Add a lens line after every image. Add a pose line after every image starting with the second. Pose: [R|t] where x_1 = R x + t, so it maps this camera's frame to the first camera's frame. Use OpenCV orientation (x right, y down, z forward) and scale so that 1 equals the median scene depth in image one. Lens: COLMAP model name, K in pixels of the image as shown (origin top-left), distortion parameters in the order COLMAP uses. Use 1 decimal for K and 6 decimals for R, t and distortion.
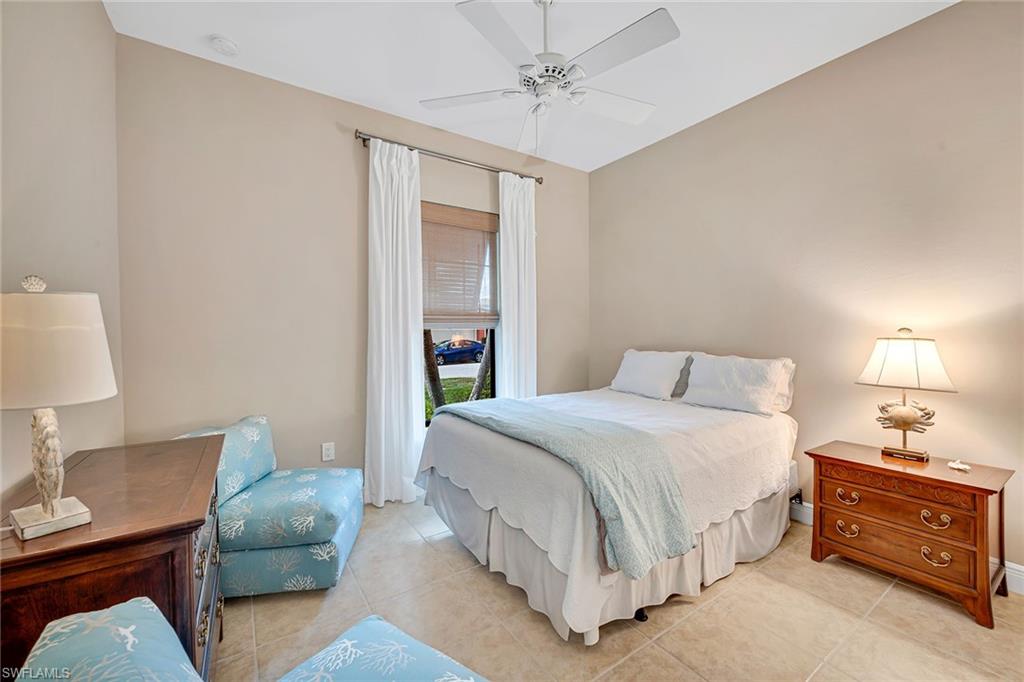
lens RADIAL K [[410.7, 0, 516.2], [0, 410.7, 340.4], [0, 0, 1]] dist [0.001495, 0.000136]
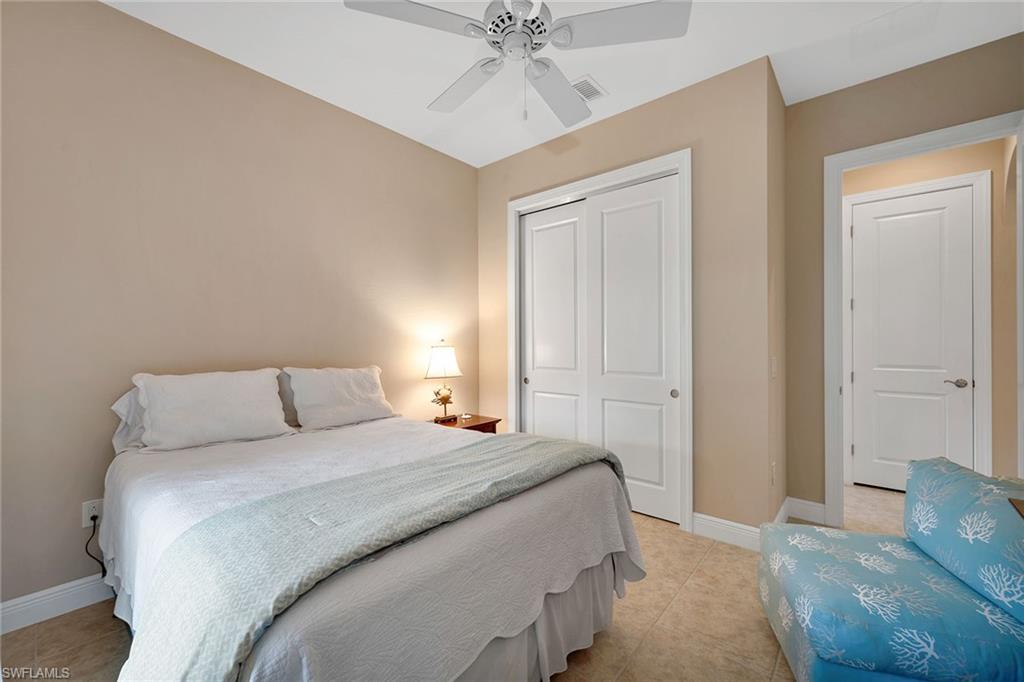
lens RADIAL K [[410.7, 0, 516.2], [0, 410.7, 340.4], [0, 0, 1]] dist [0.001495, 0.000136]
pose [[-0.265054, 0.009788, 0.964184, -0.659873], [0.026481, 0.999645, -0.002868, -0.016420], [-0.963870, 0.024772, -0.265219, 1.147618]]
